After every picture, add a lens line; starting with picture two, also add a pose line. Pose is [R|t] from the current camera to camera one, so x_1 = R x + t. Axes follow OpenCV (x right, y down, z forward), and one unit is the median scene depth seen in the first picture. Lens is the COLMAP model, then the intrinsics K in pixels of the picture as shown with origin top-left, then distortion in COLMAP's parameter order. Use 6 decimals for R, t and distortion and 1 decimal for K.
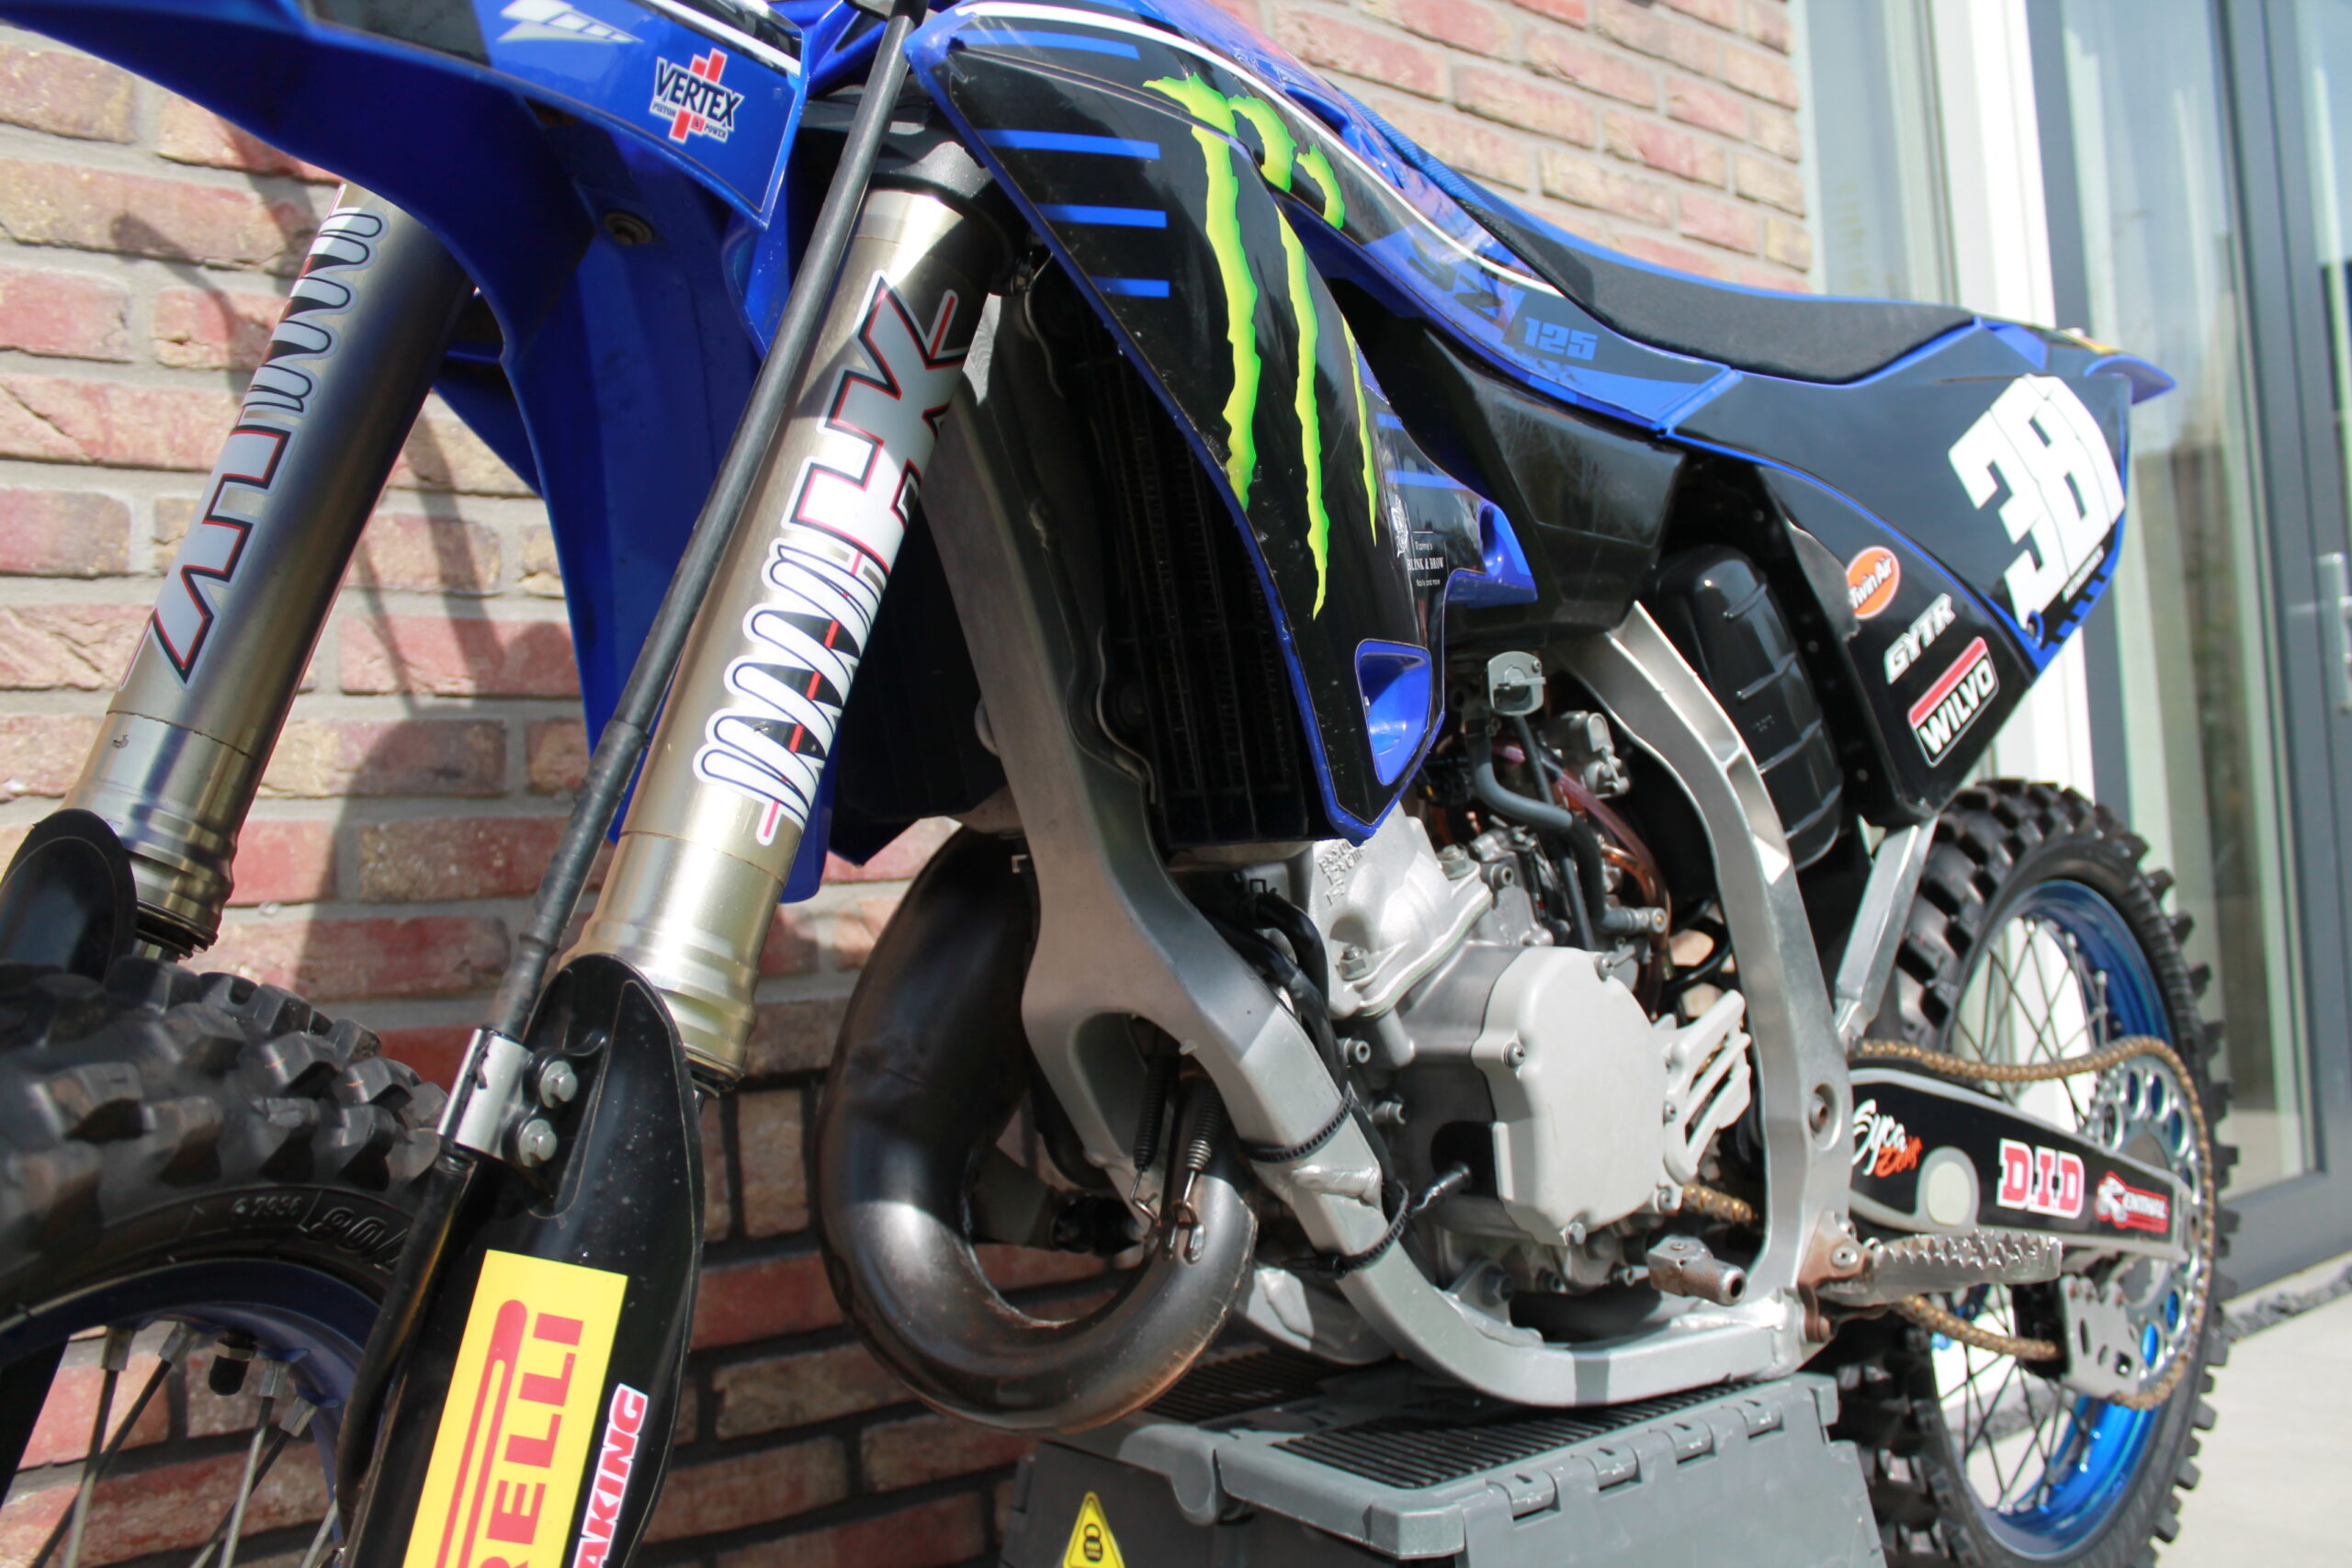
lens RADIAL K [[1963.7, 0, 1172.9], [0, 1963.7, 782.8], [0, 0, 1]] dist [-0.163996, 0.134521]
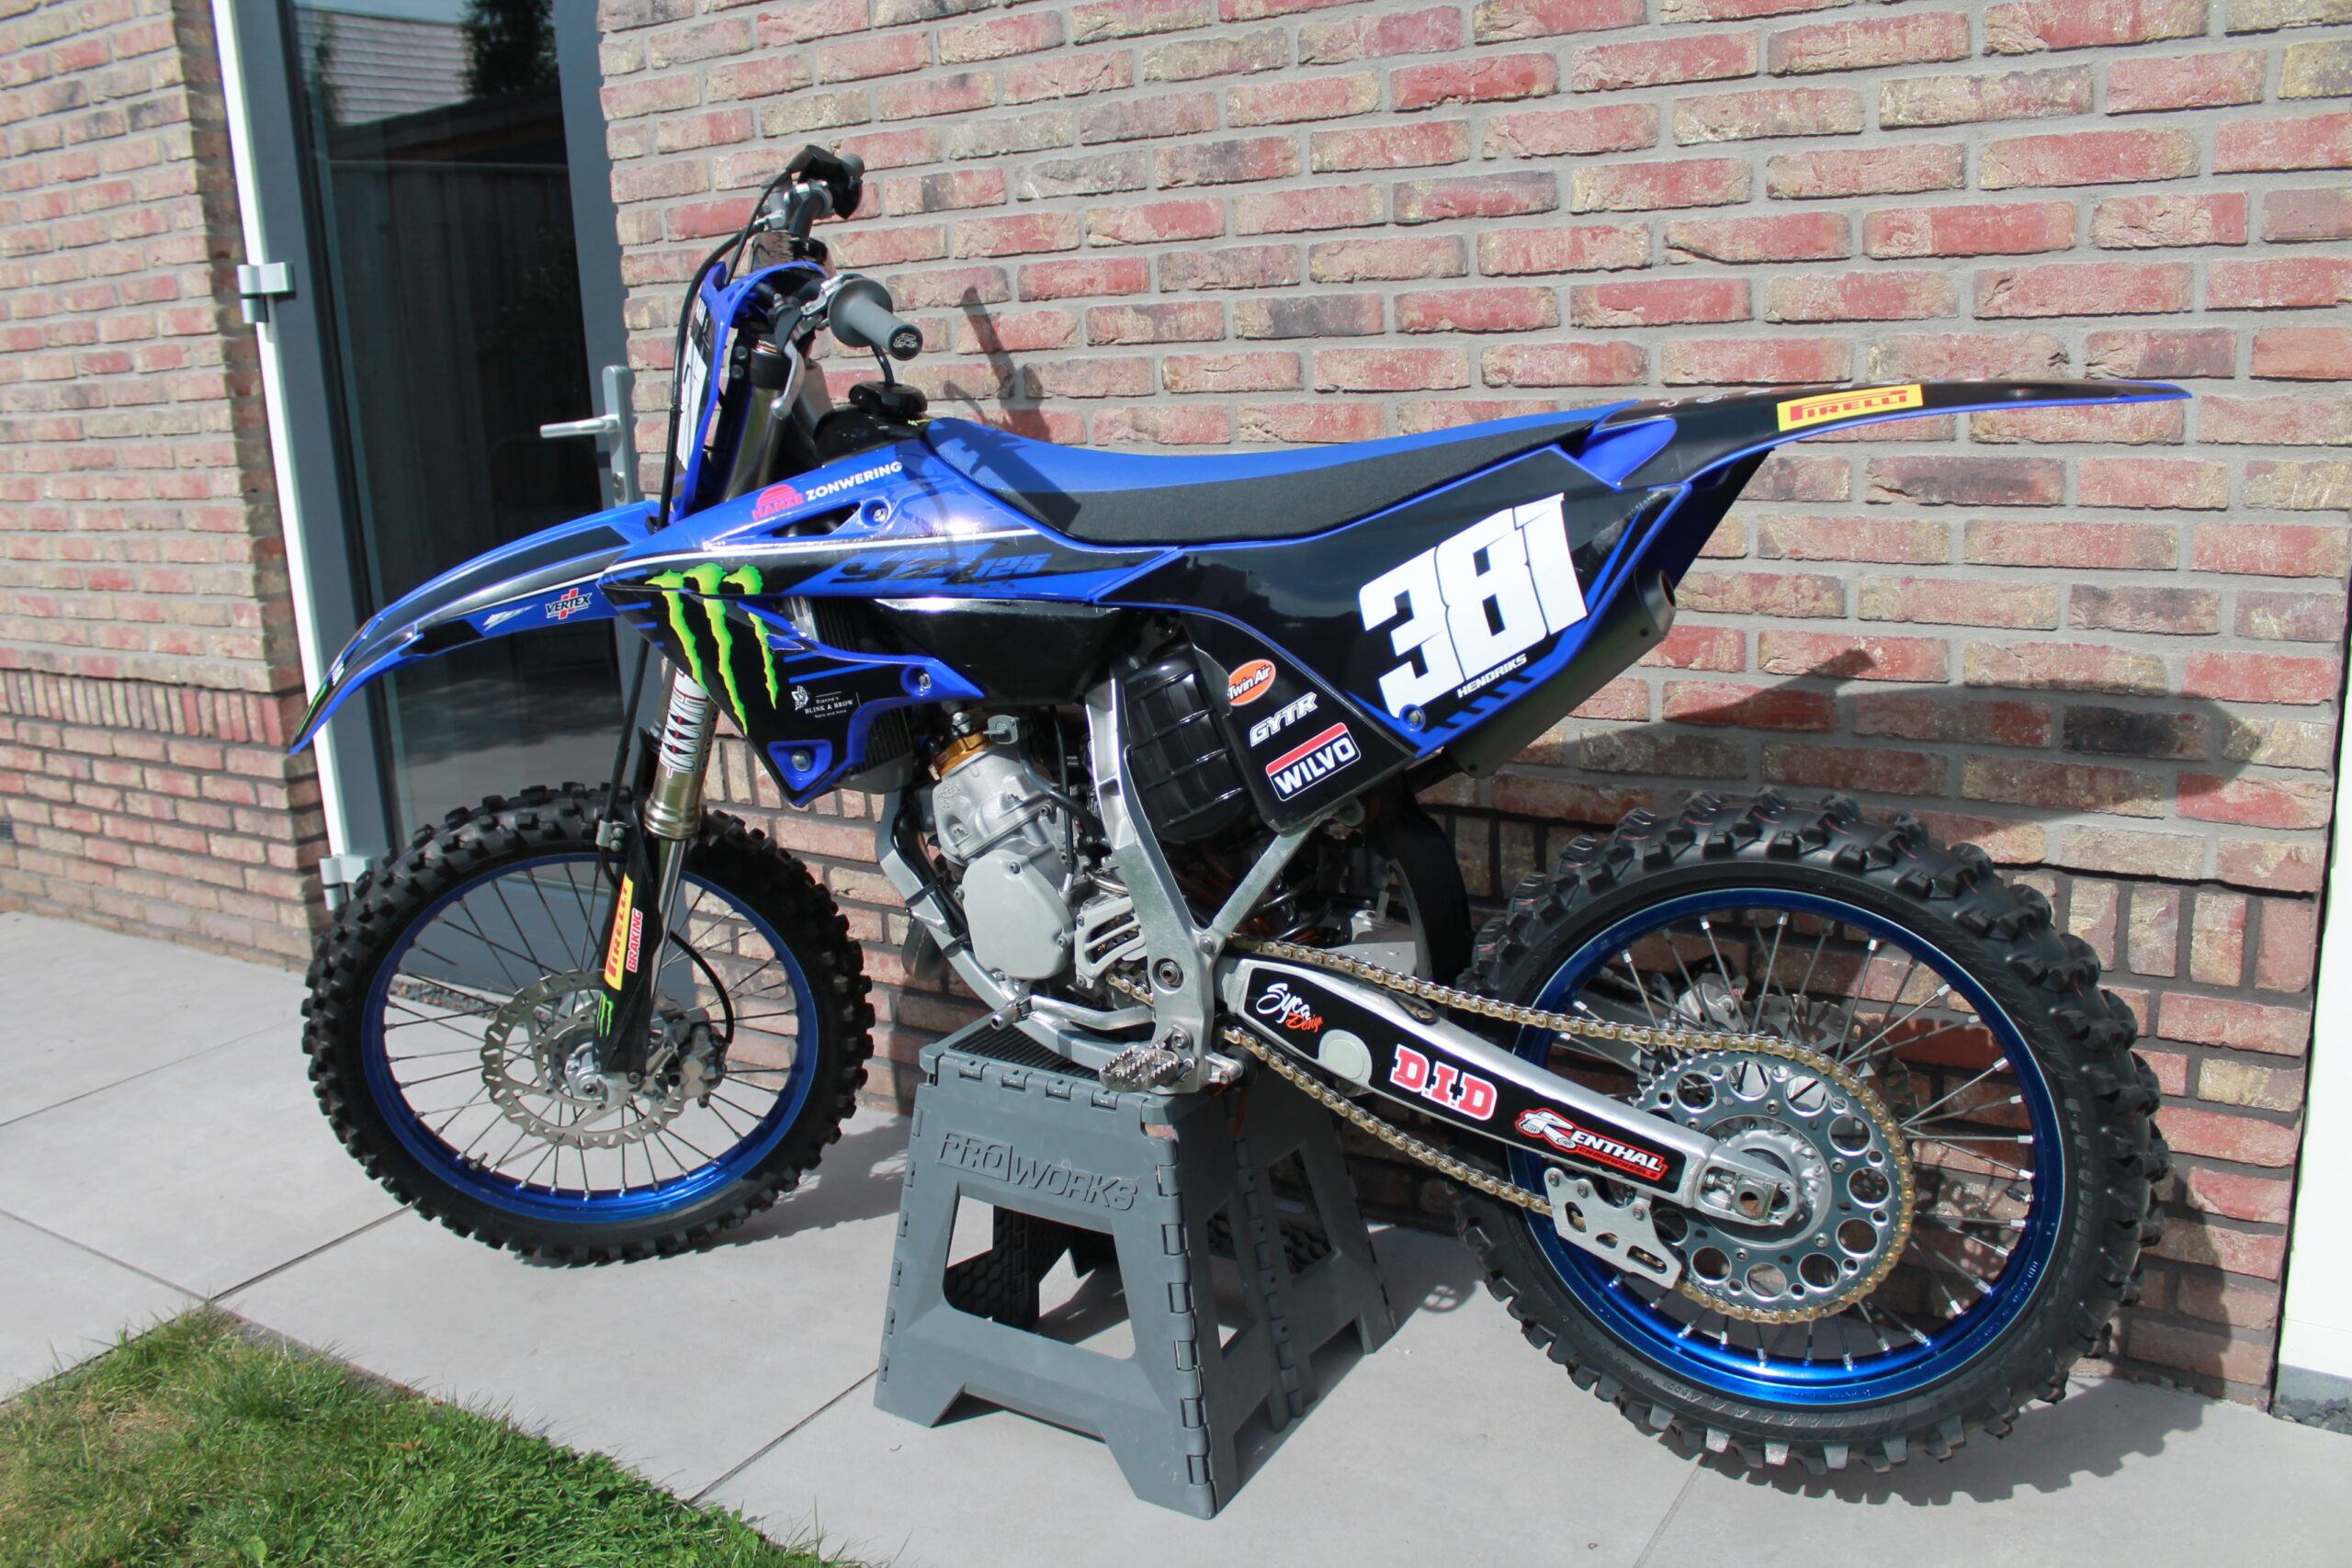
lens RADIAL K [[1987.1, 0, 1163.5], [0, 1987.1, 783.1], [0, 0, 1]] dist [-0.176904, 0.156147]
pose [[0.331982, 0.247576, -0.910216, 1.826377], [0.089369, 0.952347, 0.291631, -0.502561], [0.939043, -0.178161, 0.294037, 0.425481]]
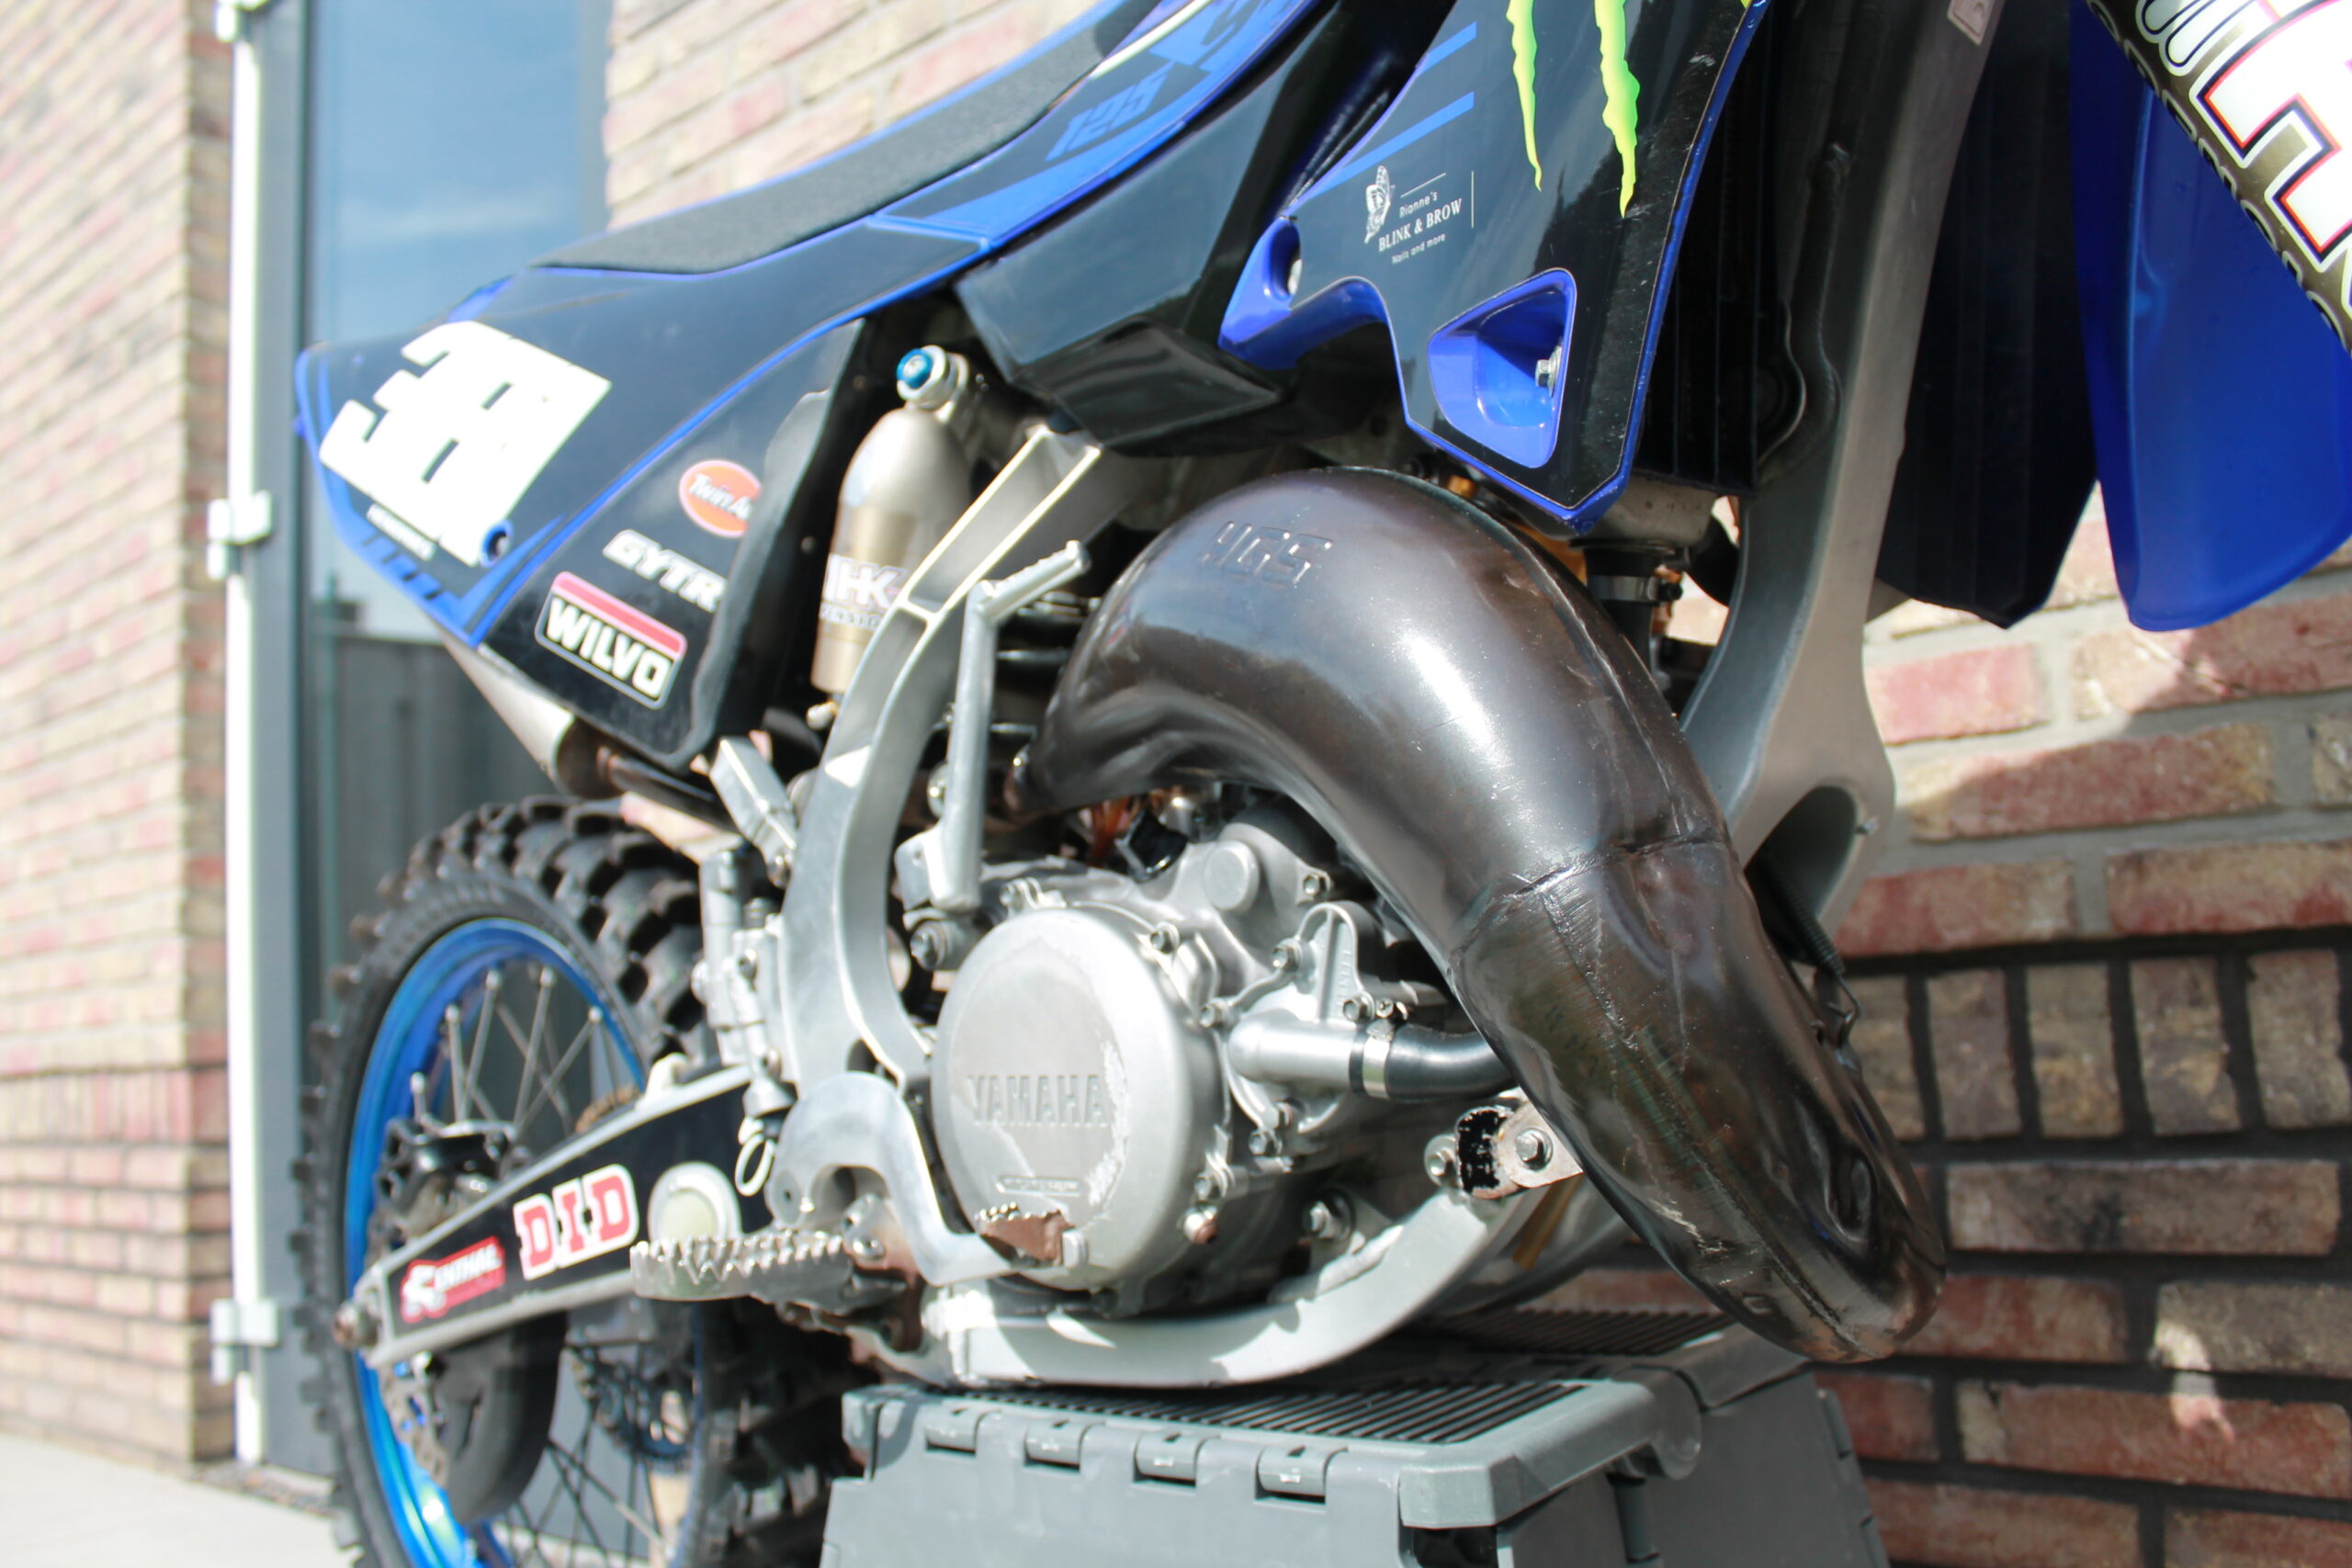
lens RADIAL K [[1963.7, 0, 1172.9], [0, 1963.7, 782.8], [0, 0, 1]] dist [-0.163996, 0.134521]
pose [[0.210806, -0.077787, -0.974428, 0.862352], [0.105280, 0.992837, -0.056480, 0.098044], [0.971842, -0.090682, 0.217486, 0.714575]]
